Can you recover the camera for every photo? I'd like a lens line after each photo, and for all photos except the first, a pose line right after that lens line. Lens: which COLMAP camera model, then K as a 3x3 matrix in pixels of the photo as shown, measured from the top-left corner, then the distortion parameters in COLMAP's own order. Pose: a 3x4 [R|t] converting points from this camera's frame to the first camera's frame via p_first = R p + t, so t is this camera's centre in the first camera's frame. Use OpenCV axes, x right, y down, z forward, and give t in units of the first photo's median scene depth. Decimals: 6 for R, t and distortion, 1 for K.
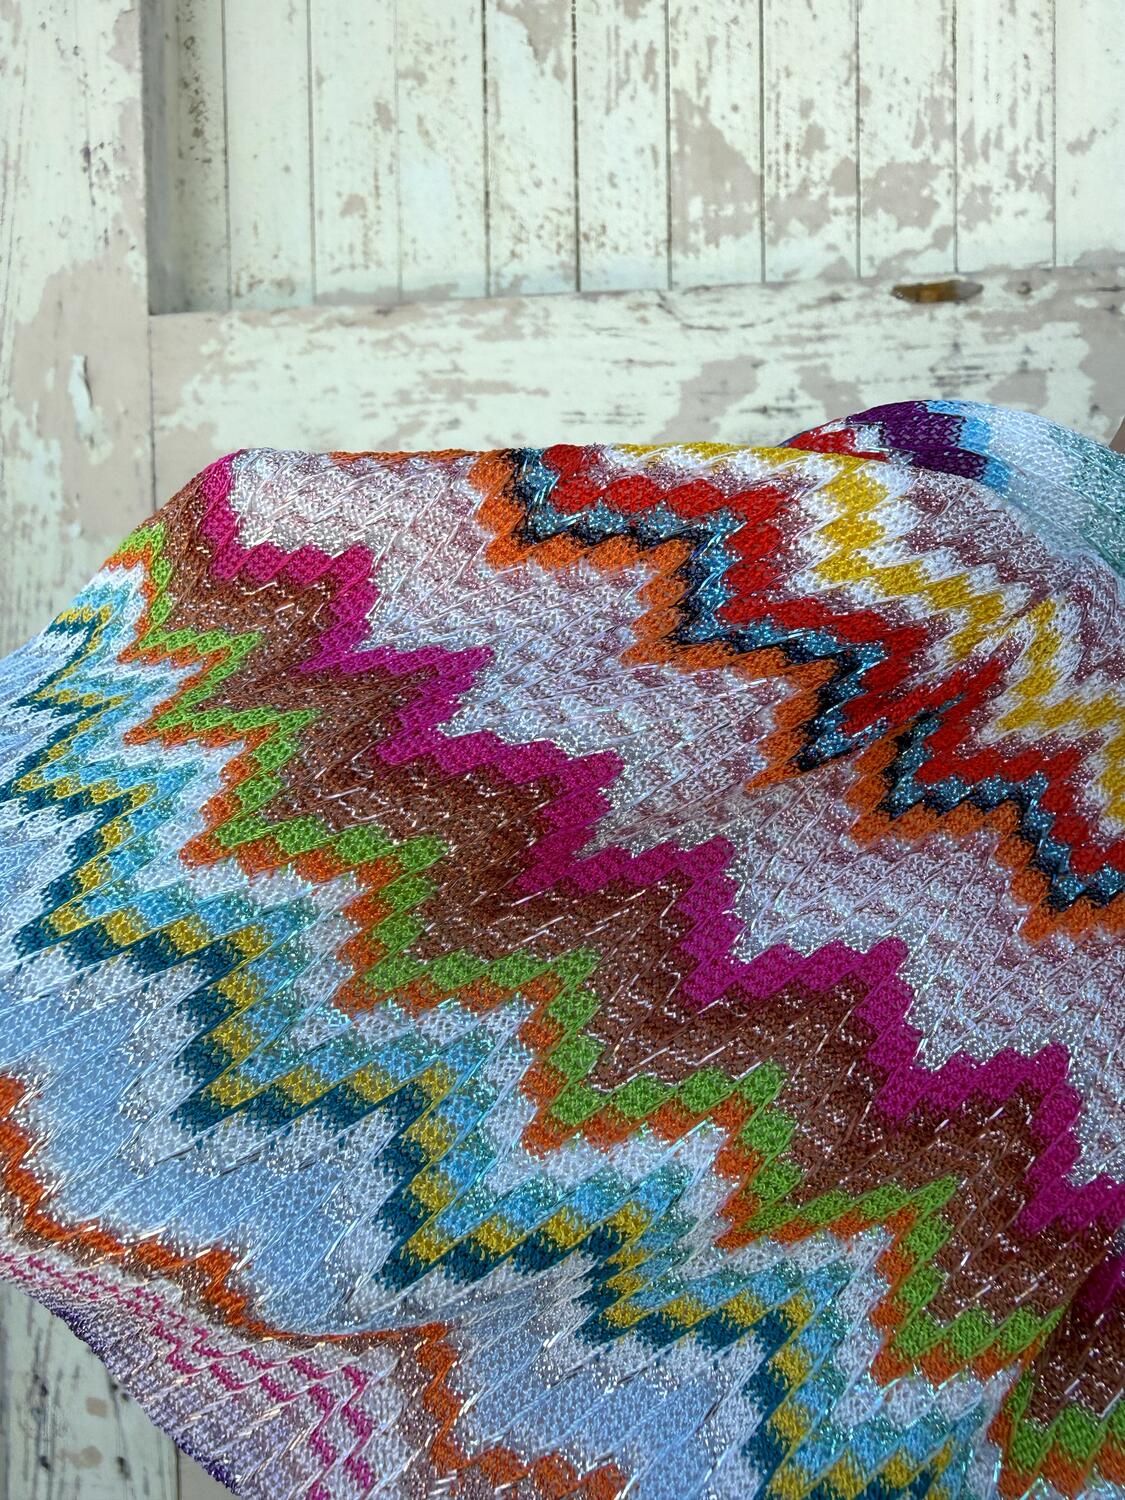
lens RADIAL K [[1126.3, 0, 554.6], [0, 1126.3, 688.6], [0, 0, 1]] dist [-0.037419, 0.007633]
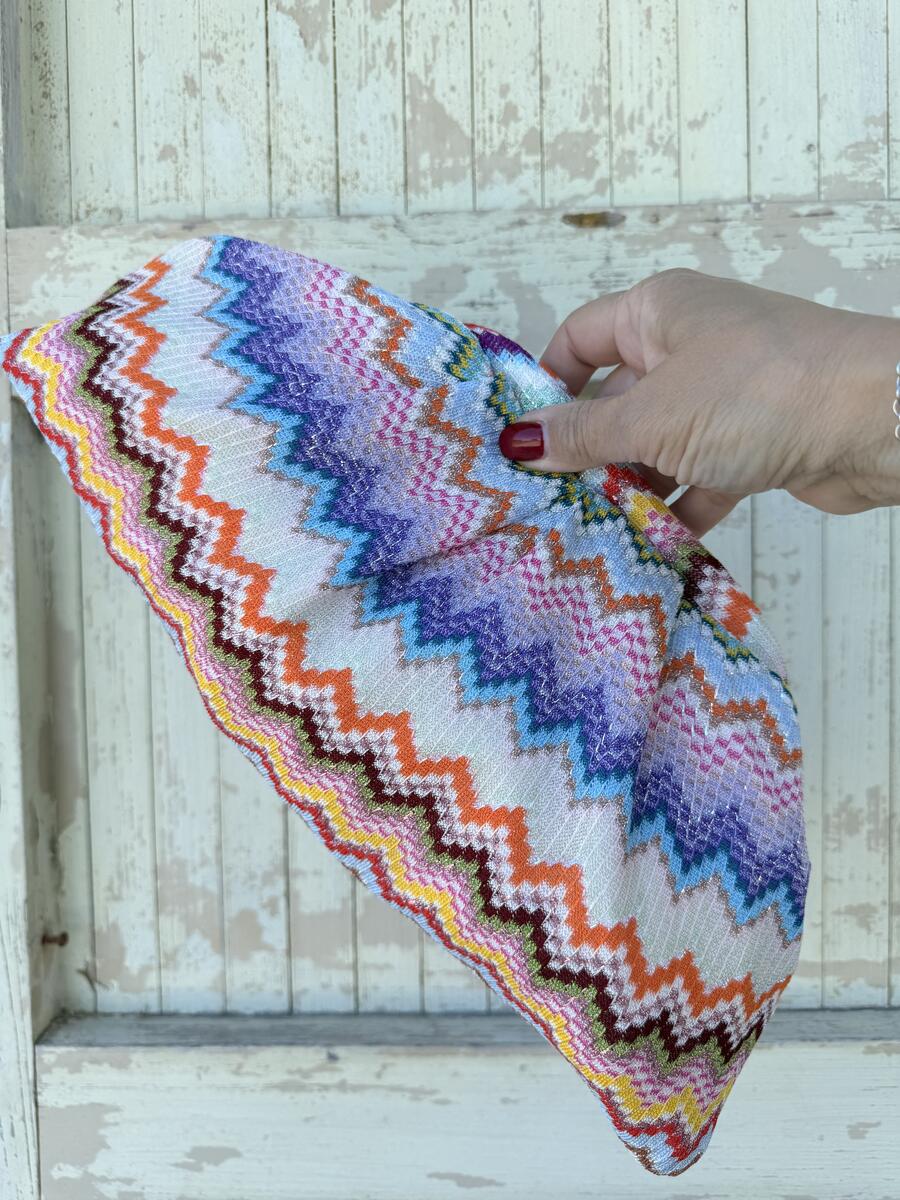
lens RADIAL K [[901.1, 0, 453.6], [0, 901.1, 603.6], [0, 0, 1]] dist [-0.037419, 0.007633]
pose [[0.995195, -0.009333, 0.097471, 0.051278], [0.010538, 0.999874, -0.011856, 0.121661], [-0.097348, 0.012826, 0.995168, -0.075648]]
